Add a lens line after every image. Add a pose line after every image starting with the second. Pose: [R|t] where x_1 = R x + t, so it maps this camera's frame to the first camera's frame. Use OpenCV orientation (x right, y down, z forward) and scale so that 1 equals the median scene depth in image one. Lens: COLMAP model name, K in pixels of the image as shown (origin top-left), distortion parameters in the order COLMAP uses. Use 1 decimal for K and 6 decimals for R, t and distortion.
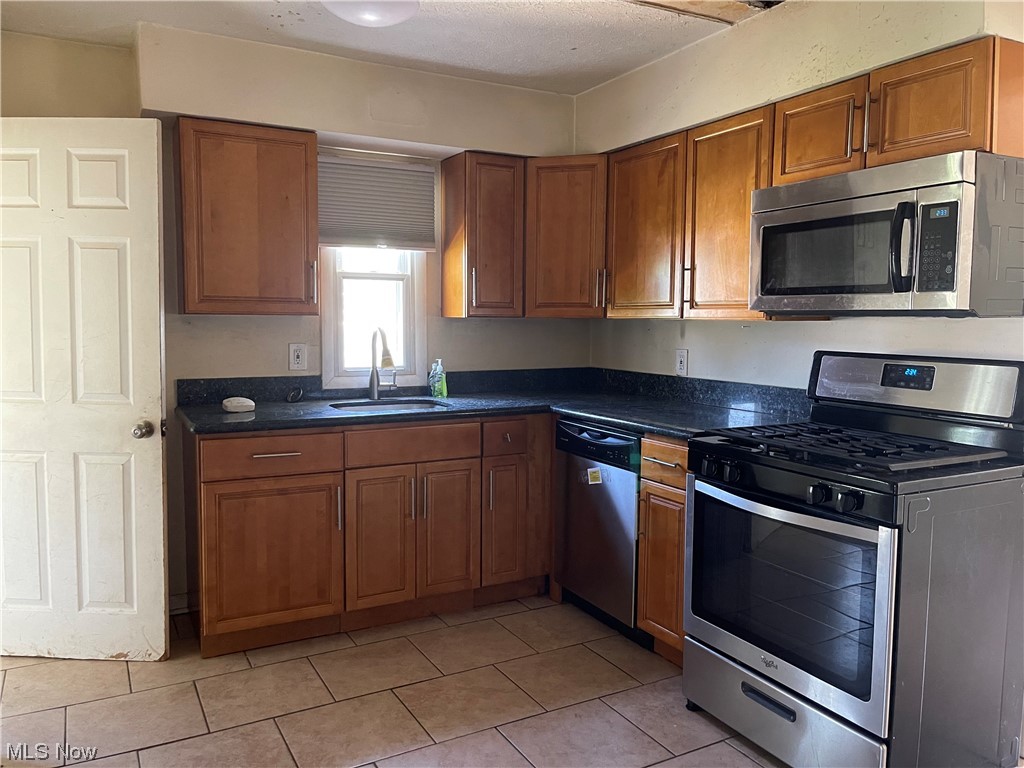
lens RADIAL K [[773.7, 0, 509.4], [0, 773.7, 382.6], [0, 0, 1]] dist [0.026033, -0.012848]
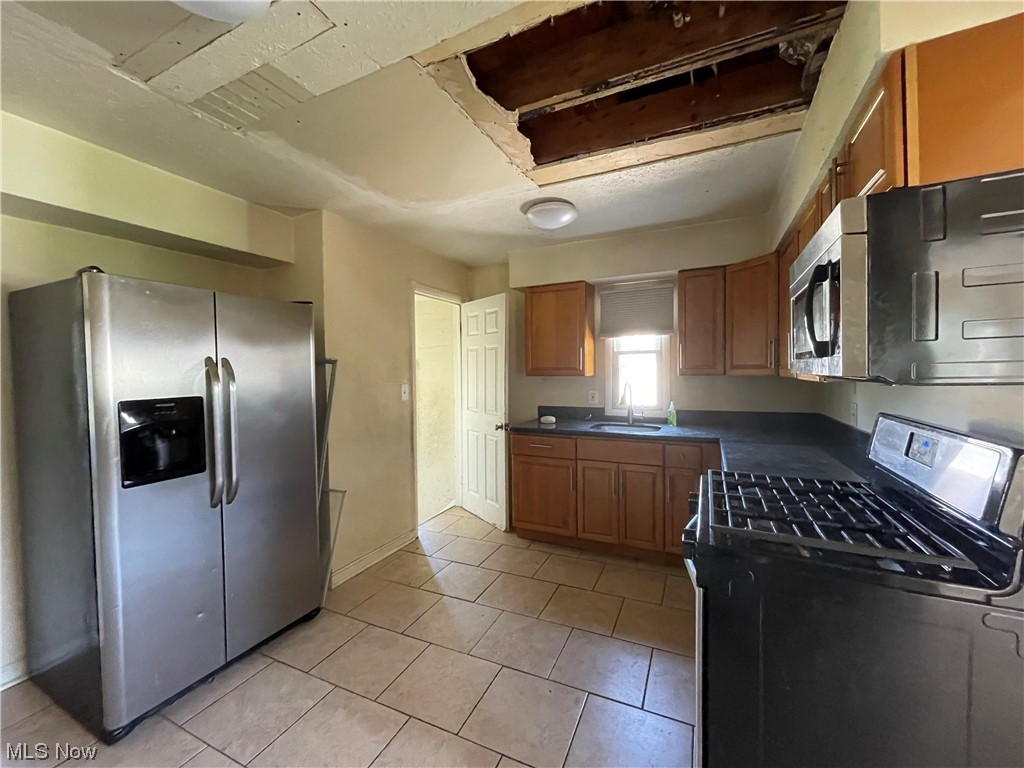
lens RADIAL K [[415.3, 0, 509.5], [0, 415.3, 379.8], [0, 0, 1]] dist [-0.001677, 0.000147]
pose [[0.584746, 0.002549, -0.811212, 0.461346], [-0.054795, 0.997835, -0.036363, -0.029997], [0.809364, 0.065714, 0.583620, 0.257313]]
